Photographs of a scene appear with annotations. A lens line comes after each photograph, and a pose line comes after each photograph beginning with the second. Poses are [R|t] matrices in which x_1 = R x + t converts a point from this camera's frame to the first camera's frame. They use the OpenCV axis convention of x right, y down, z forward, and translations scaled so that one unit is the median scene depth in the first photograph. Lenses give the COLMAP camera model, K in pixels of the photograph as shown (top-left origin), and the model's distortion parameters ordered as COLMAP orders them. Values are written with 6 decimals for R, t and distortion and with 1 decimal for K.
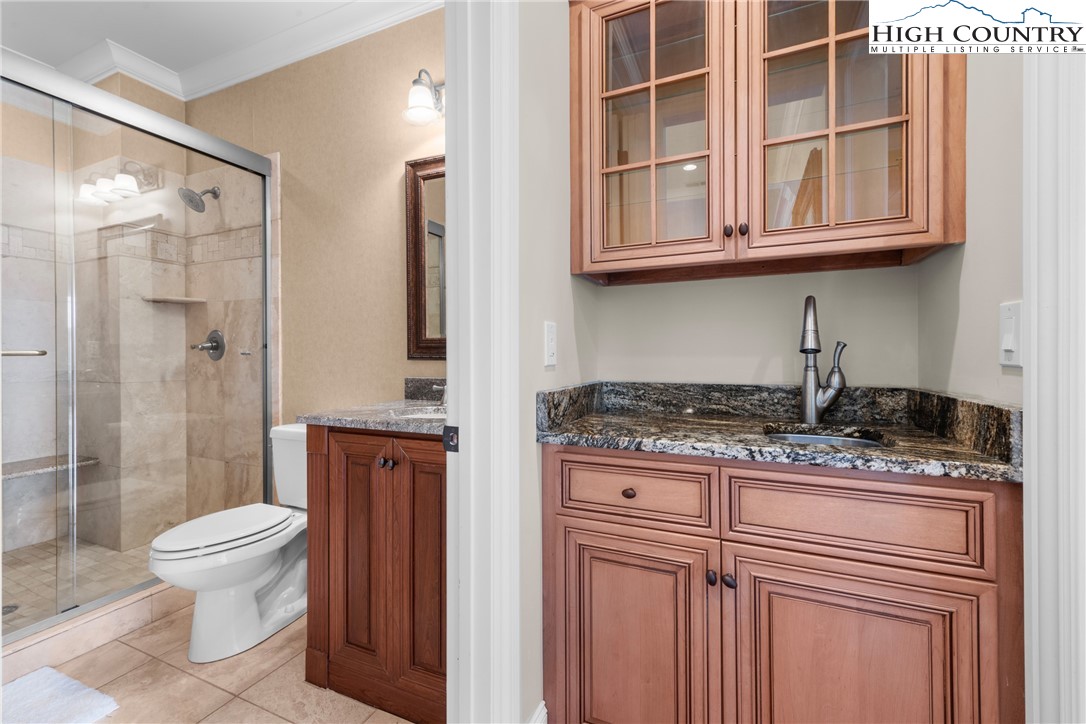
lens RADIAL K [[454.2, 0, 545.7], [0, 454.2, 354.3], [0, 0, 1]] dist [0.010992, -0.000608]
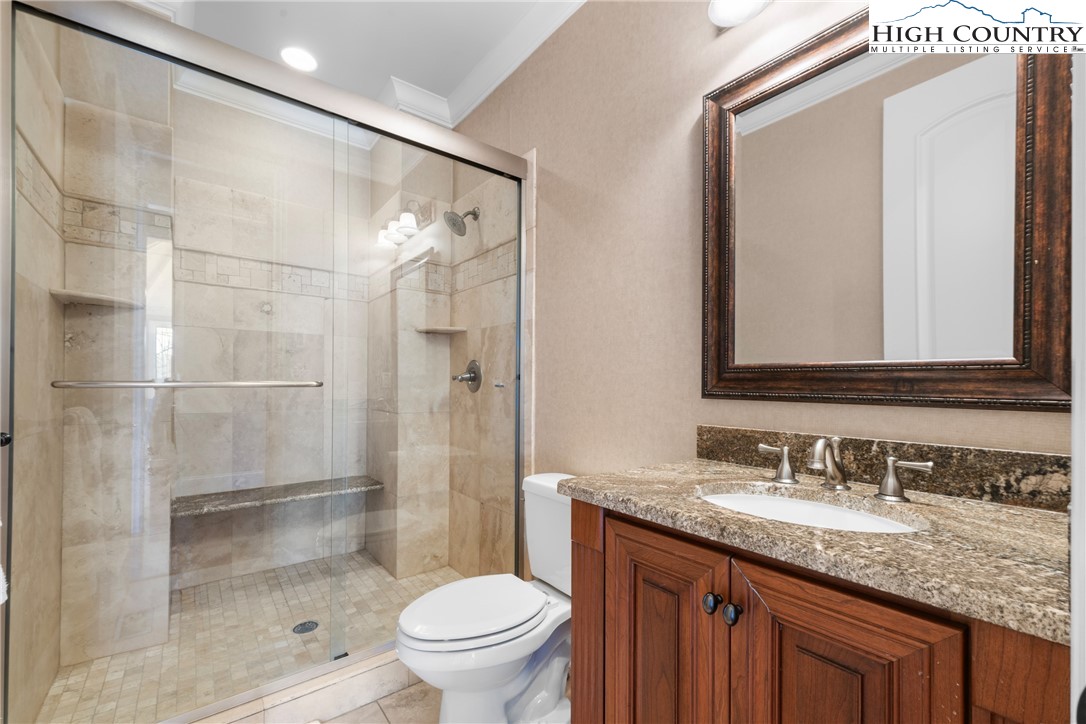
lens RADIAL K [[454.2, 0, 545.5], [0, 454.2, 383.5], [0, 0, 1]] dist [0.010992, -0.000608]
pose [[0.881804, 0.007776, -0.471552, -0.162008], [-0.010393, 0.999942, -0.002946, -0.004043], [0.471502, 0.007499, 0.881833, 0.262126]]
